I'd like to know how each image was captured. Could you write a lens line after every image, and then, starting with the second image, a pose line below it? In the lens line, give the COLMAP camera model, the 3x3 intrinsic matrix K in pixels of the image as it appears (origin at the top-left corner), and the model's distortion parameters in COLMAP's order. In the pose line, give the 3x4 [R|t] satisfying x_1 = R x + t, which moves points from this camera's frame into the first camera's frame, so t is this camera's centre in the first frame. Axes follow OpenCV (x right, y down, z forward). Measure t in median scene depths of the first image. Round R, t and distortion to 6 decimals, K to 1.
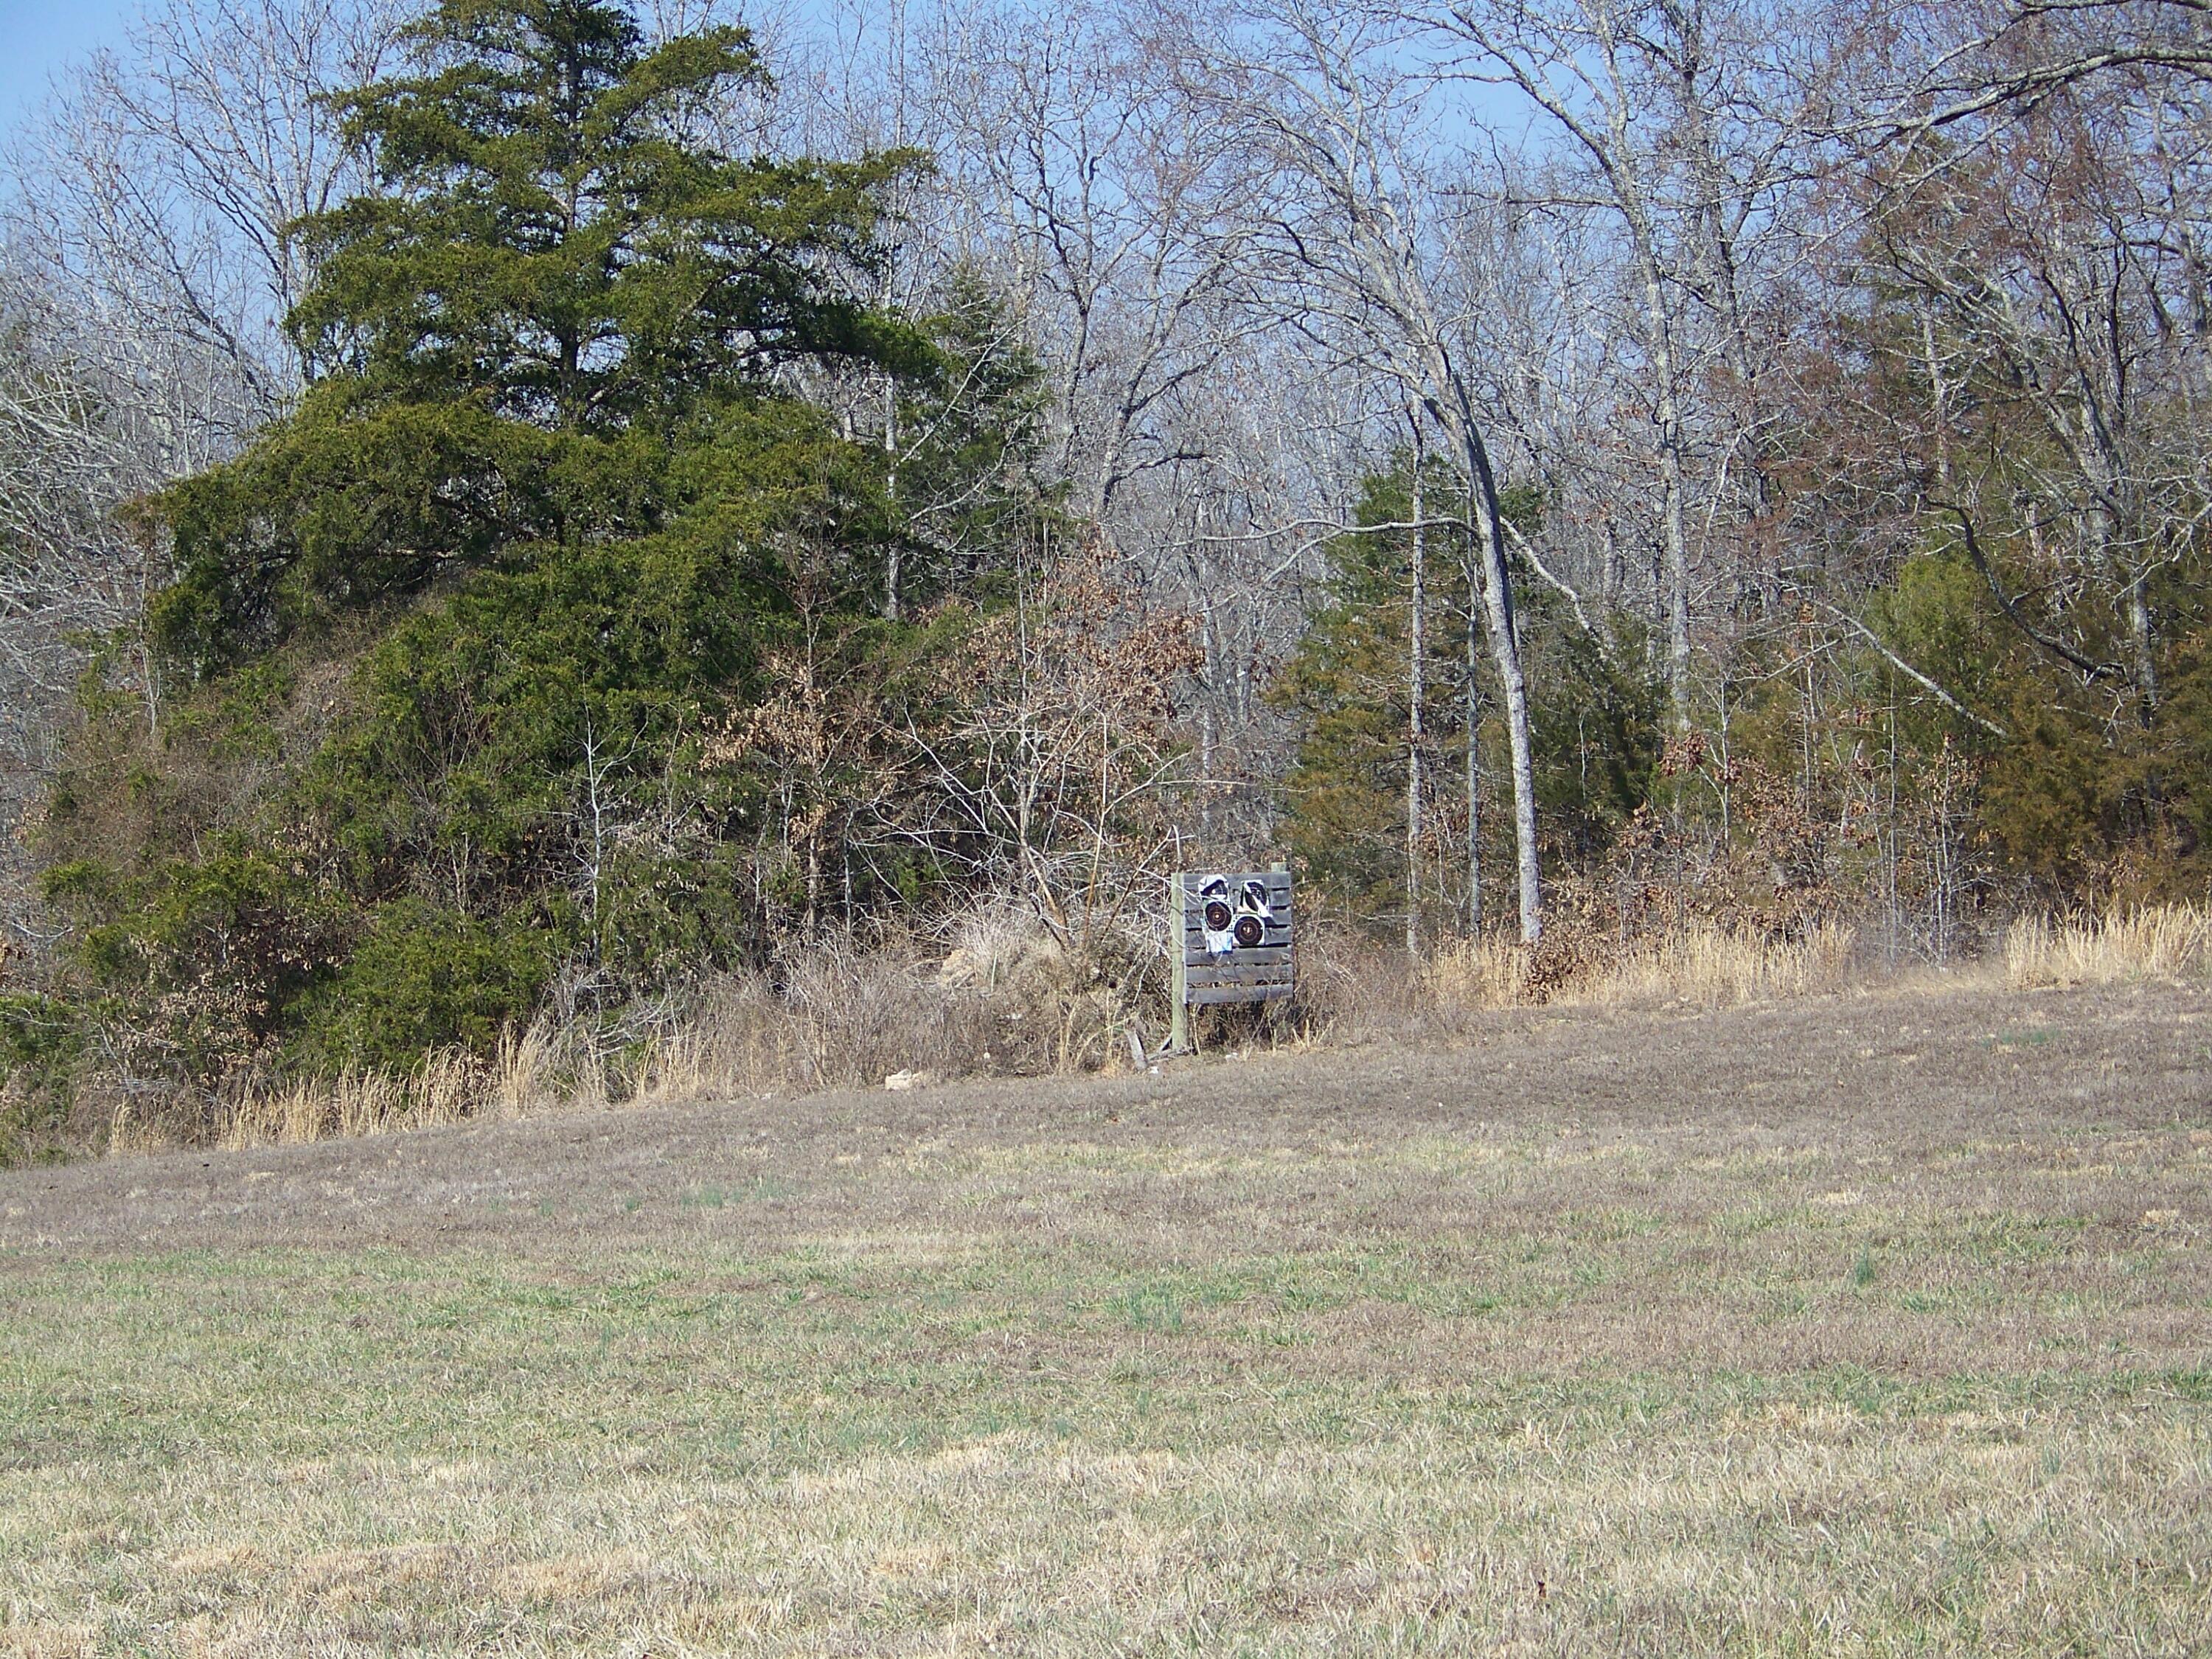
lens RADIAL K [[6841.2, 0, 1106.0], [0, 6841.2, 829.5], [0, 0, 1]] dist [-0.112802, -0.685951]
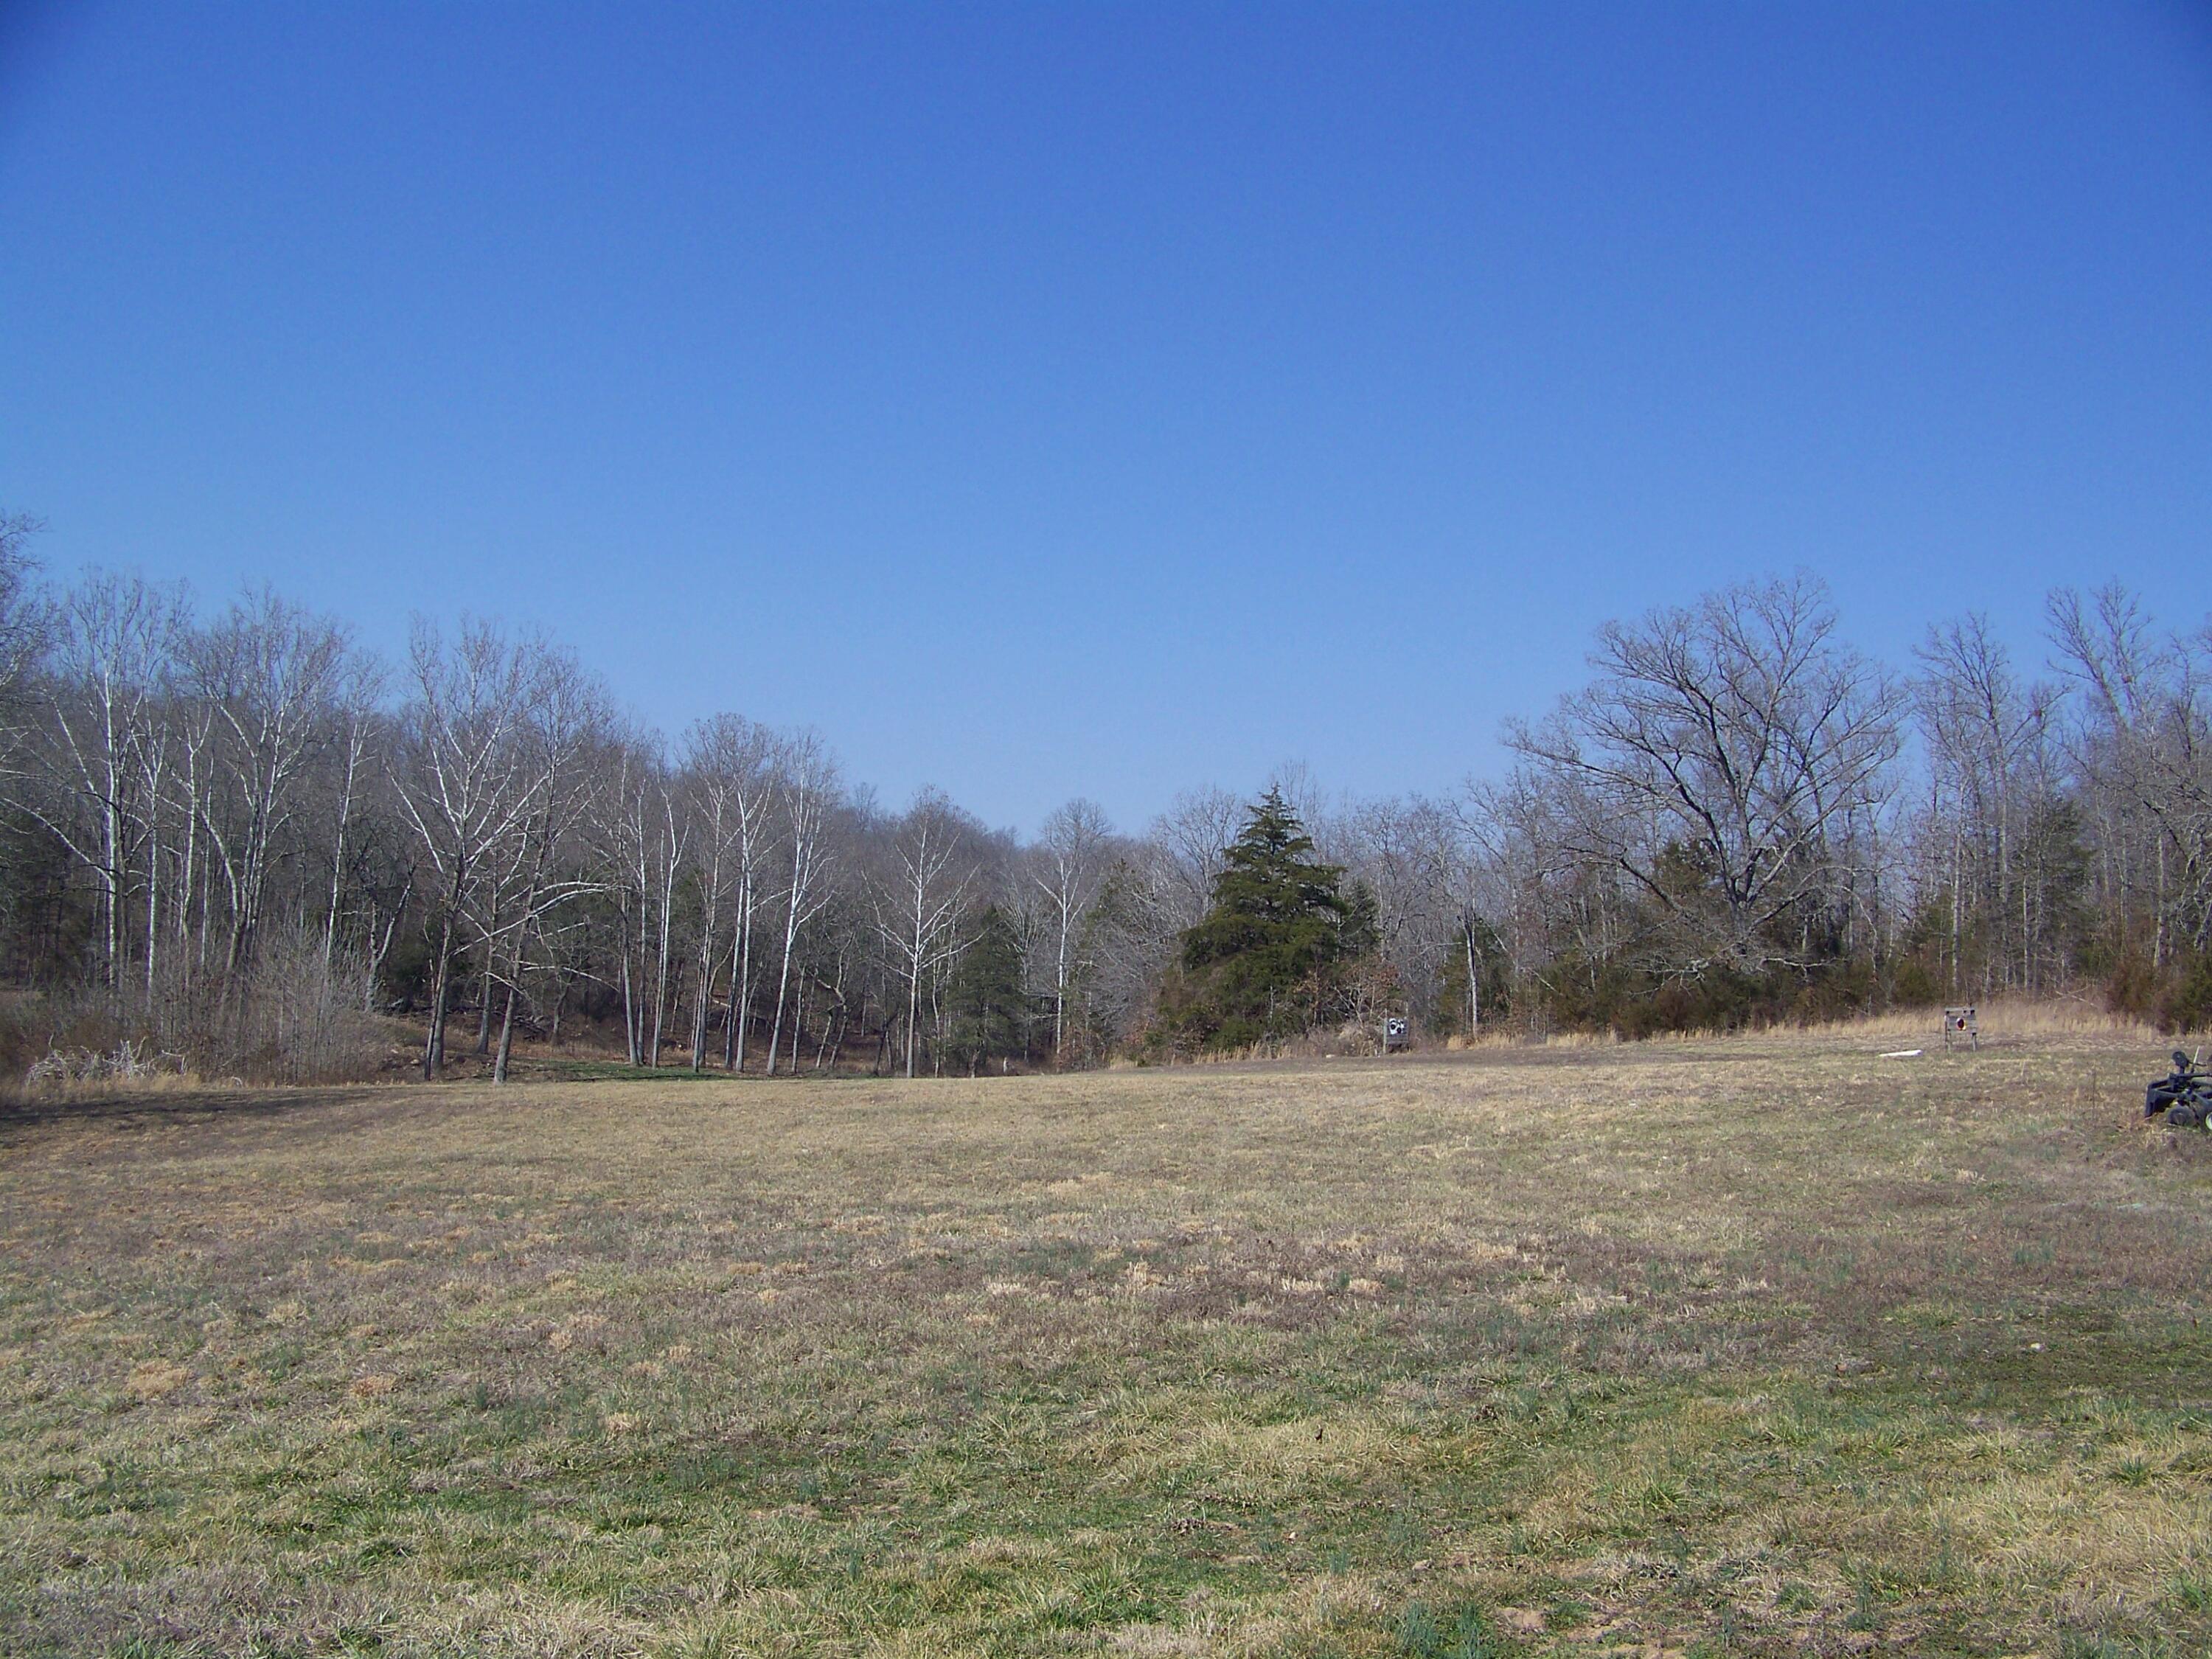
lens RADIAL K [[2354.4, 0, 1106.0], [0, 2354.4, 829.5], [0, 0, 1]] dist [-0.262117, 0.311665]
pose [[0.988774, 0.038257, -0.144439, 0.046438], [-0.048535, 0.996482, -0.068324, -0.003808], [0.141317, 0.074568, 0.987152, -0.688560]]
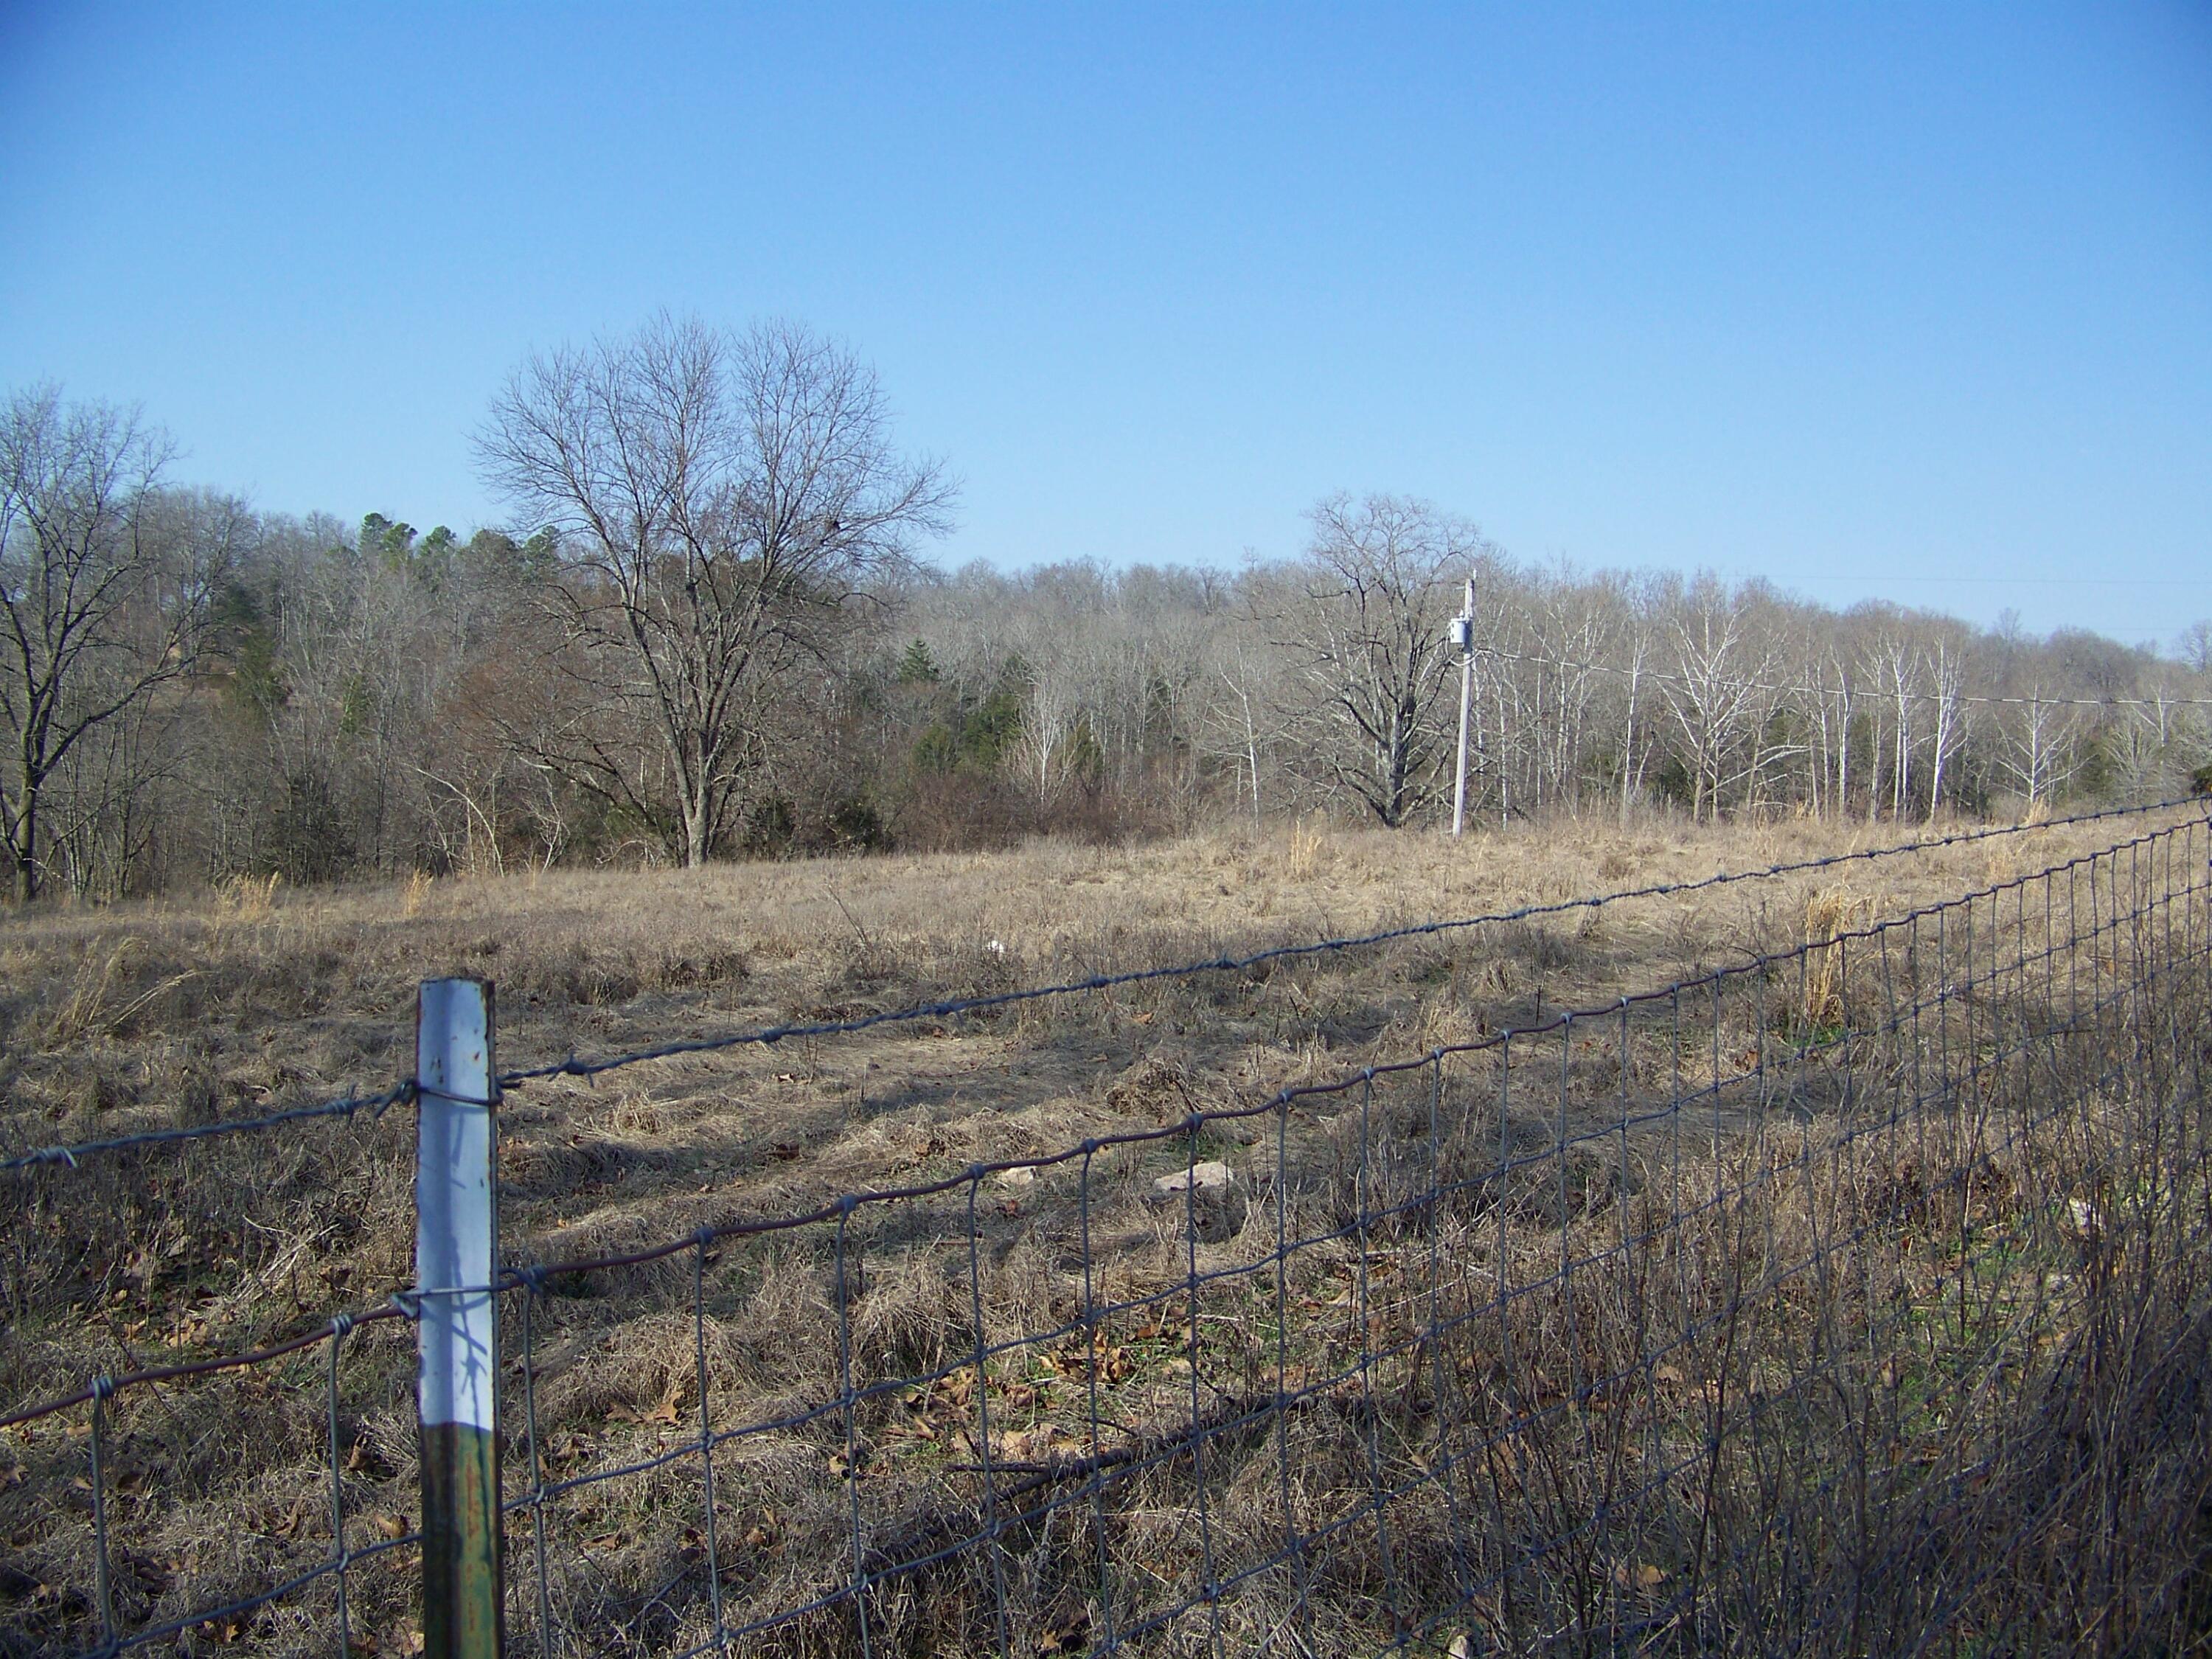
lens RADIAL K [[2354.4, 0, 1106.0], [0, 2354.4, 829.5], [0, 0, 1]] dist [-0.262117, 0.311665]
pose [[0.806105, 0.026943, -0.591158, 0.364476], [-0.012527, 0.999516, 0.028473, -0.040359], [0.591639, -0.015547, 0.806053, -1.700233]]
